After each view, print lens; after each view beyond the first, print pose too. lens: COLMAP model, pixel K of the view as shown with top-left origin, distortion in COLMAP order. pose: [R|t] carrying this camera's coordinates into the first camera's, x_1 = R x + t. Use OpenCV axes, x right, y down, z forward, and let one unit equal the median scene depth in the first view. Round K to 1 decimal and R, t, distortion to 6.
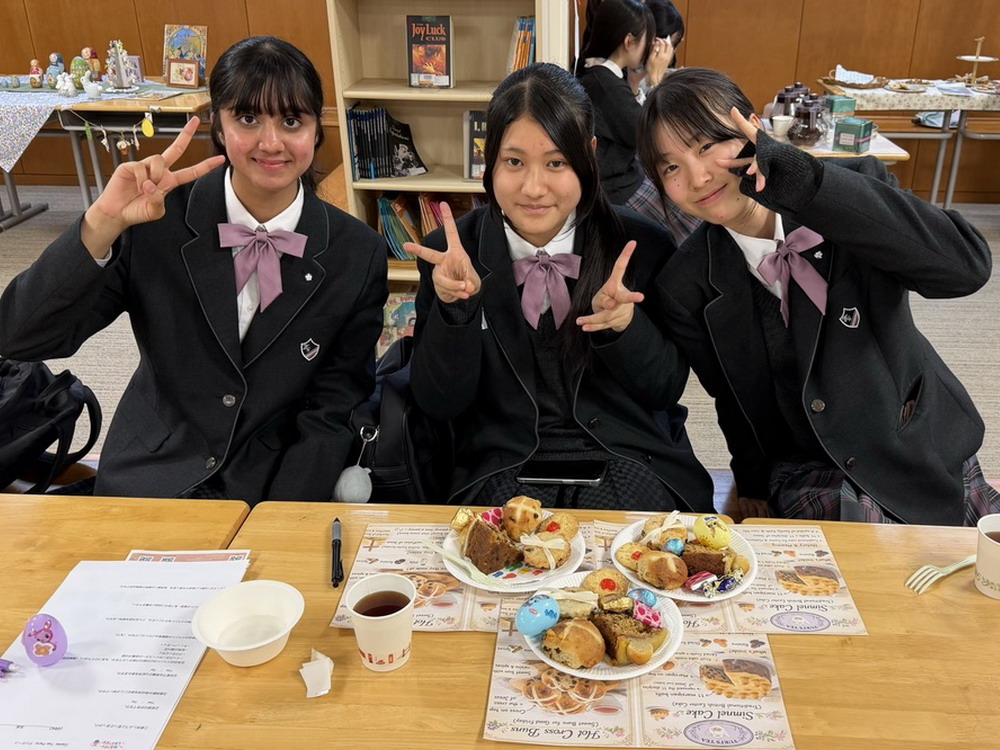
lens RADIAL K [[956.4, 0, 500.0], [0, 956.4, 375.0], [0, 0, 1]] dist [0.000818, 0.000145]
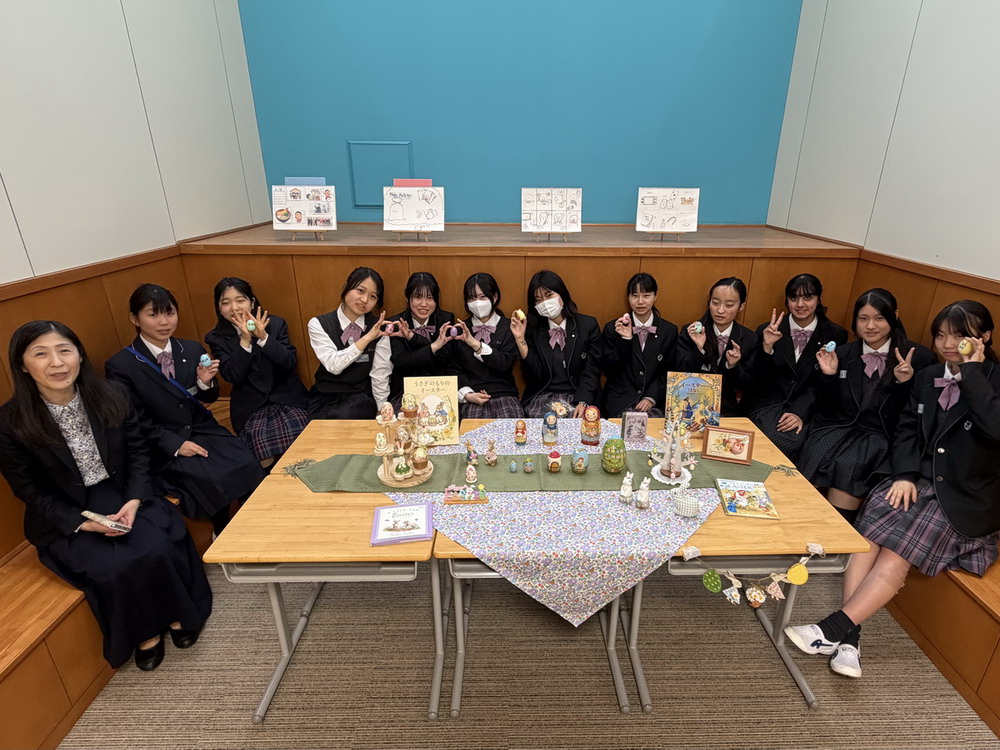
lens RADIAL K [[525.7, 0, 500.0], [0, 525.7, 375.0], [0, 0, 1]] dist [-0.000984, 0.000043]
pose [[0.998465, -0.015878, 0.053065, -0.569529], [0.020116, 0.996567, -0.080315, -0.355061], [-0.051607, 0.081259, 0.995356, 0.580115]]
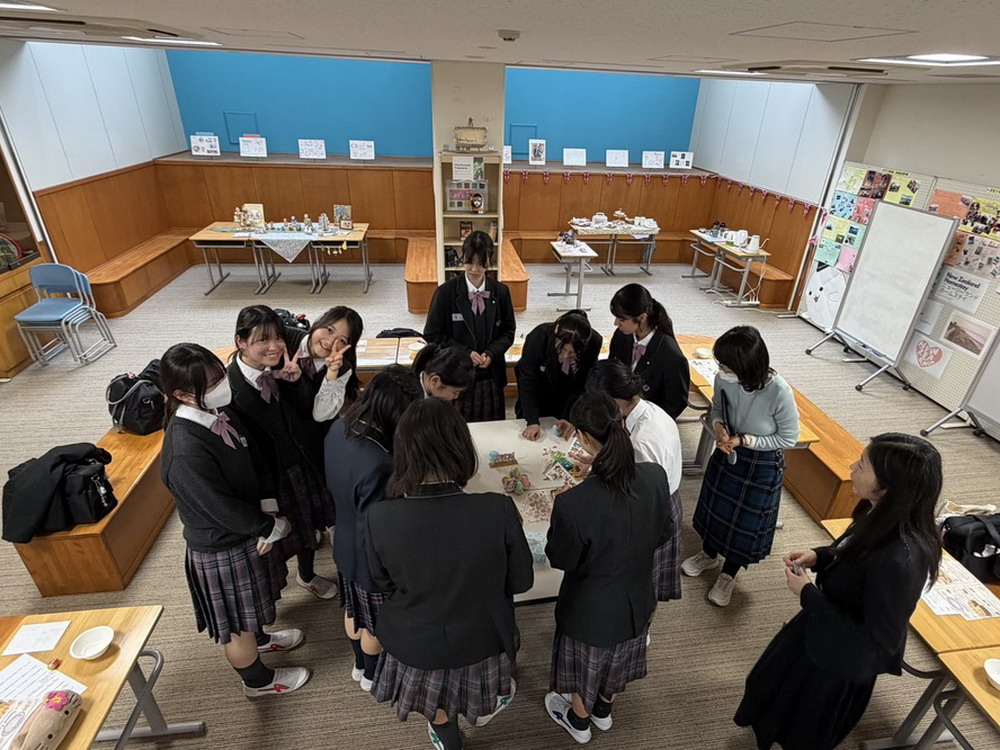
lens RADIAL K [[525.7, 0, 500.0], [0, 525.7, 375.0], [0, 0, 1]] dist [-0.000984, 0.000043]
pose [[0.980487, -0.057404, 0.188014, -0.217363], [0.049453, 0.997683, 0.046715, 0.069085], [-0.190260, -0.036505, 0.981055, -0.601608]]
